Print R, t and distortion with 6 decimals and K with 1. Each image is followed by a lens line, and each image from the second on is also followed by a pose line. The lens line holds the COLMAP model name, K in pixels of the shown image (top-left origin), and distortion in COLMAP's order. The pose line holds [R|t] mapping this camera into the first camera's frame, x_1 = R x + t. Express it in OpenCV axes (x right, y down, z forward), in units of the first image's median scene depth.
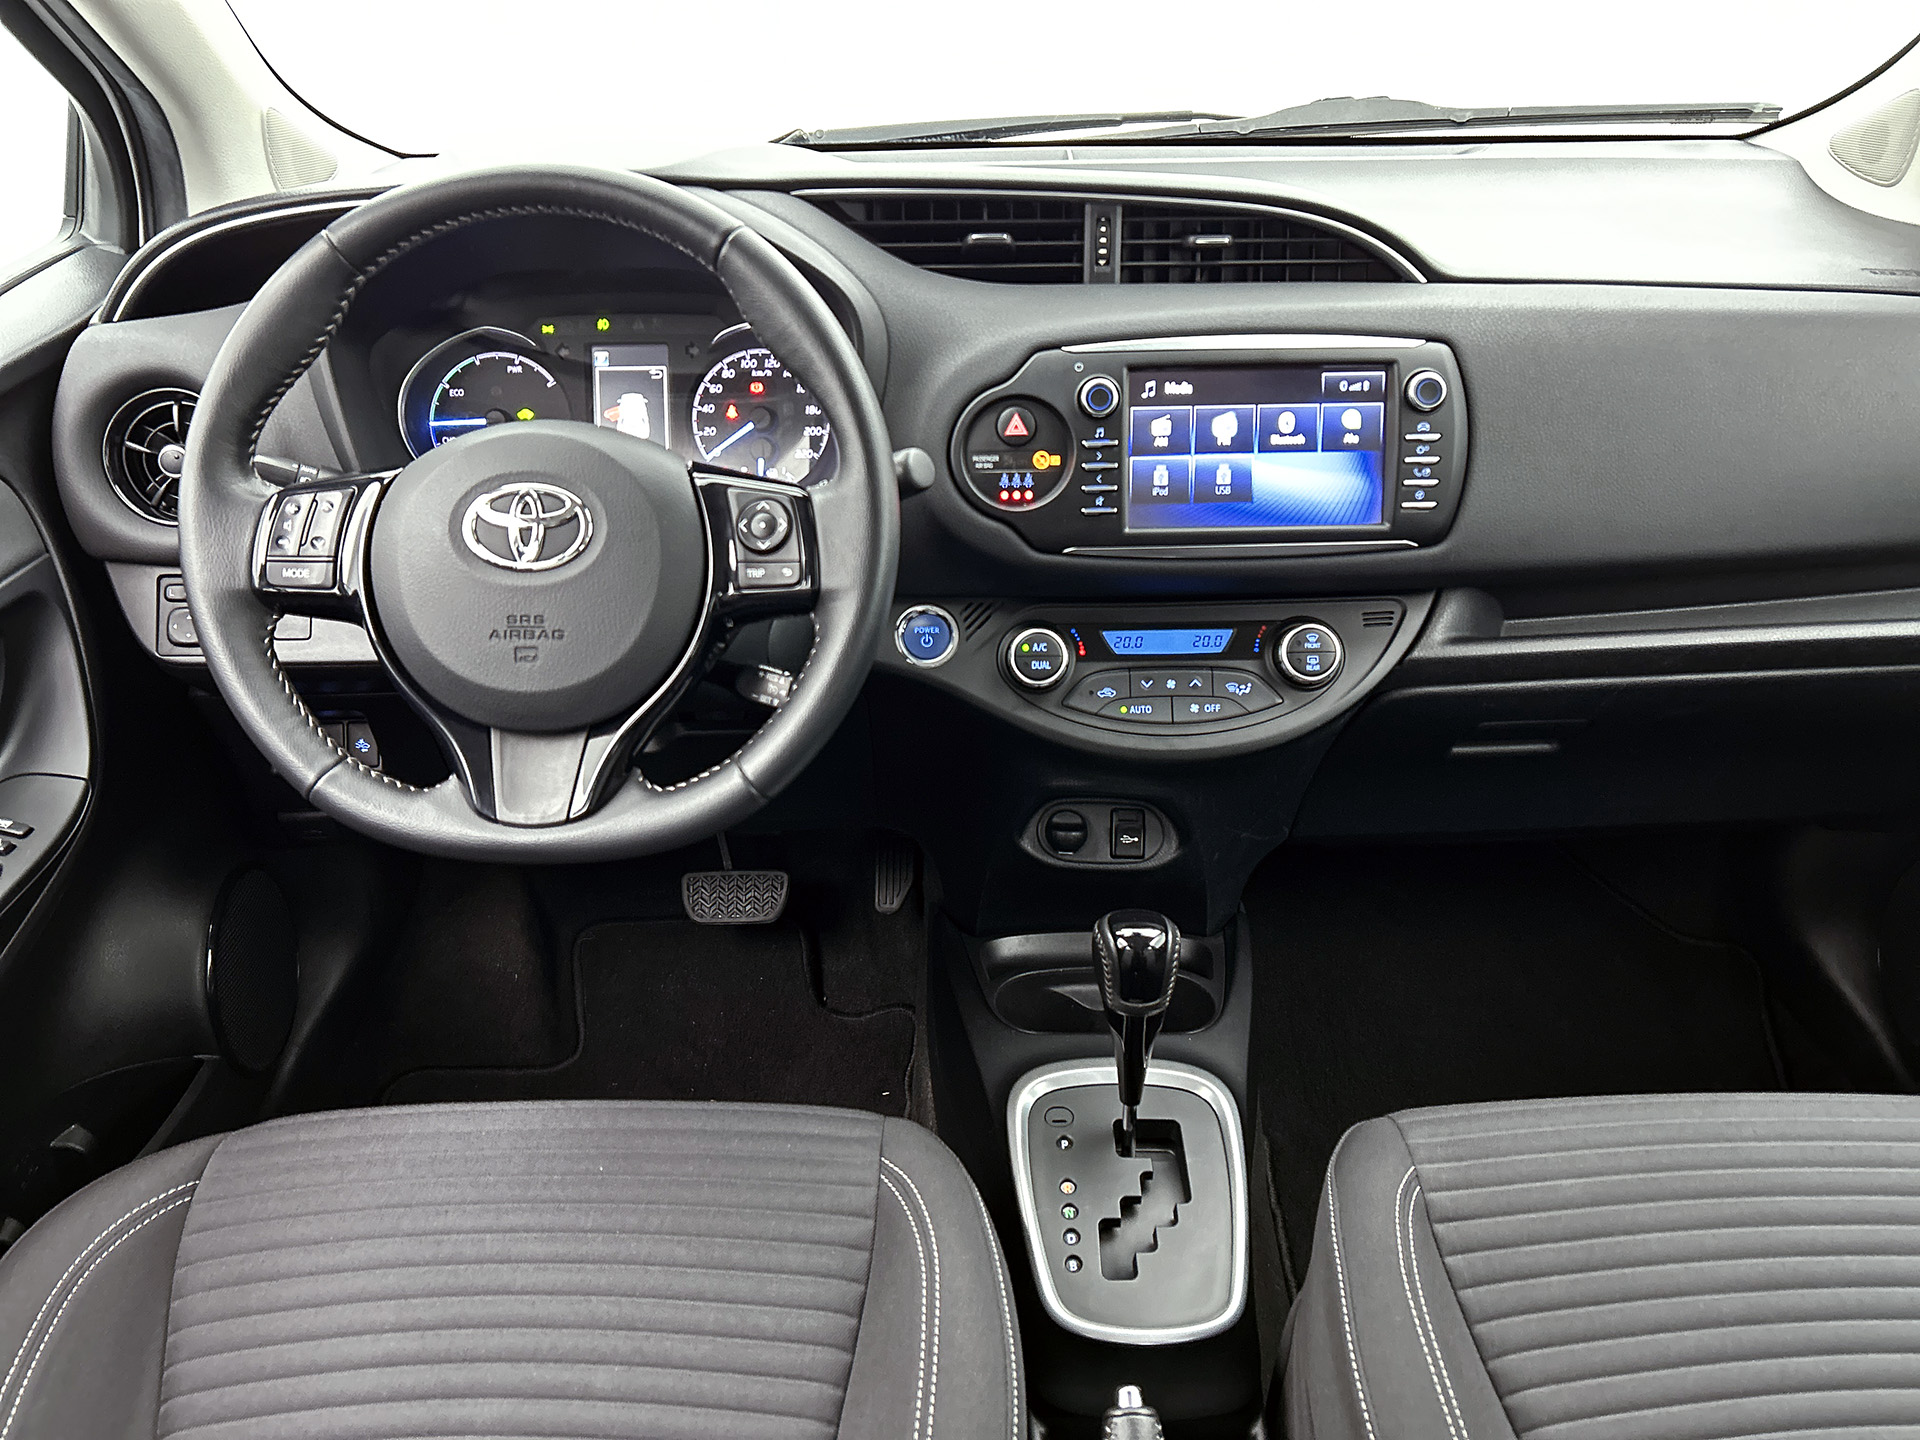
lens RADIAL K [[1466.1, 0, 947.4], [0, 1466.1, 716.1], [0, 0, 1]] dist [0.044546, -0.033942]
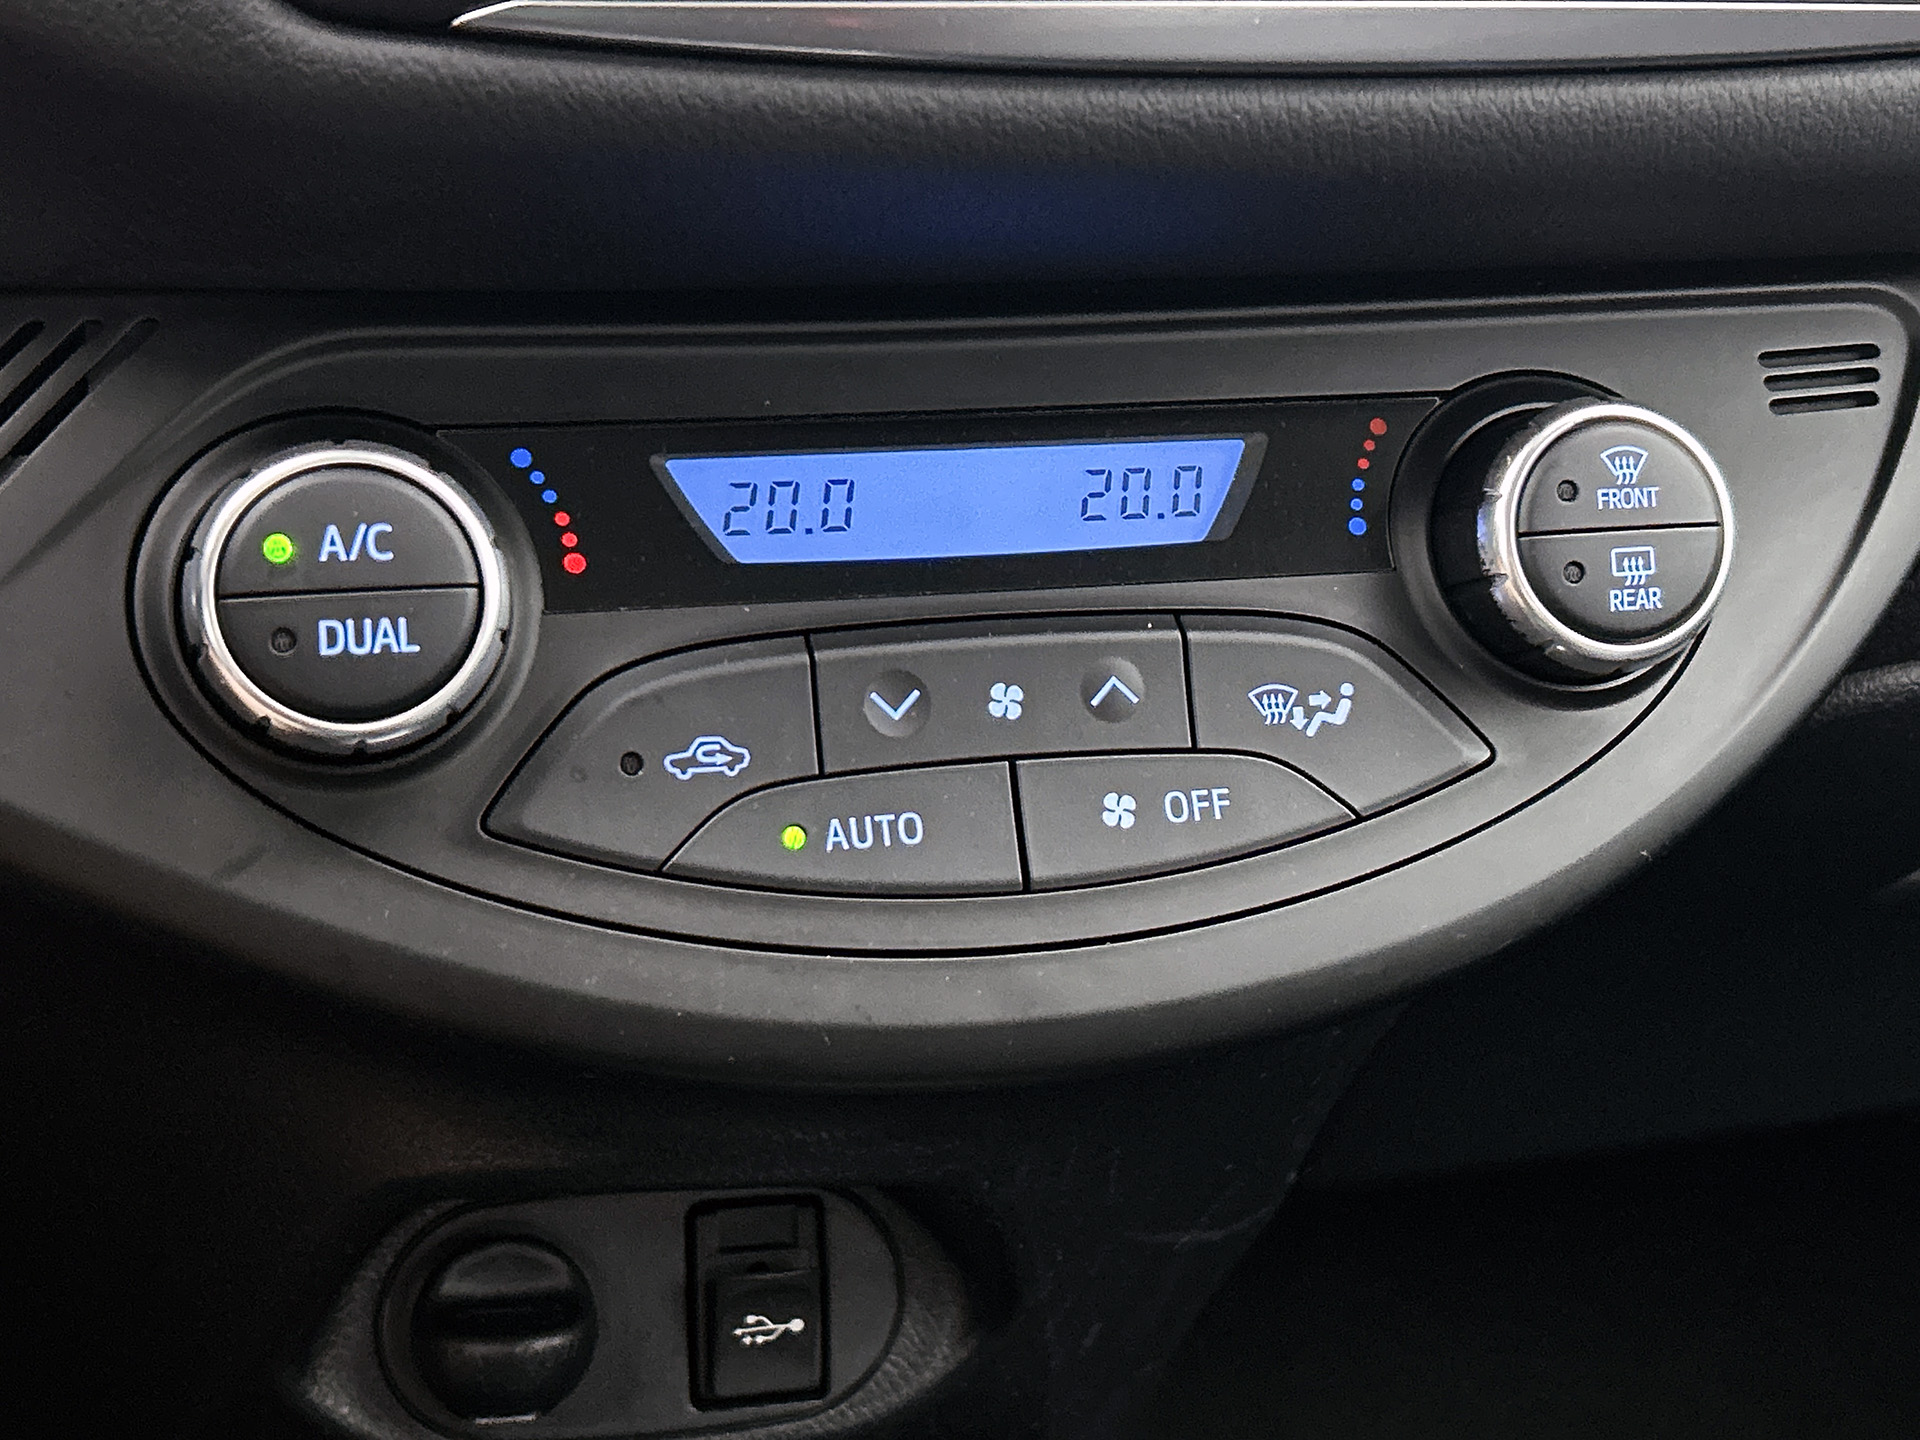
lens RADIAL K [[2726.0, 0, 964.1], [0, 2726.0, 680.0], [0, 0, 1]] dist [0.072083, 0.000000]
pose [[0.960321, -0.044366, 0.275346, 0.040228], [0.044077, 0.999002, 0.007239, -0.028309], [-0.275393, 0.005184, 0.961318, 0.636595]]
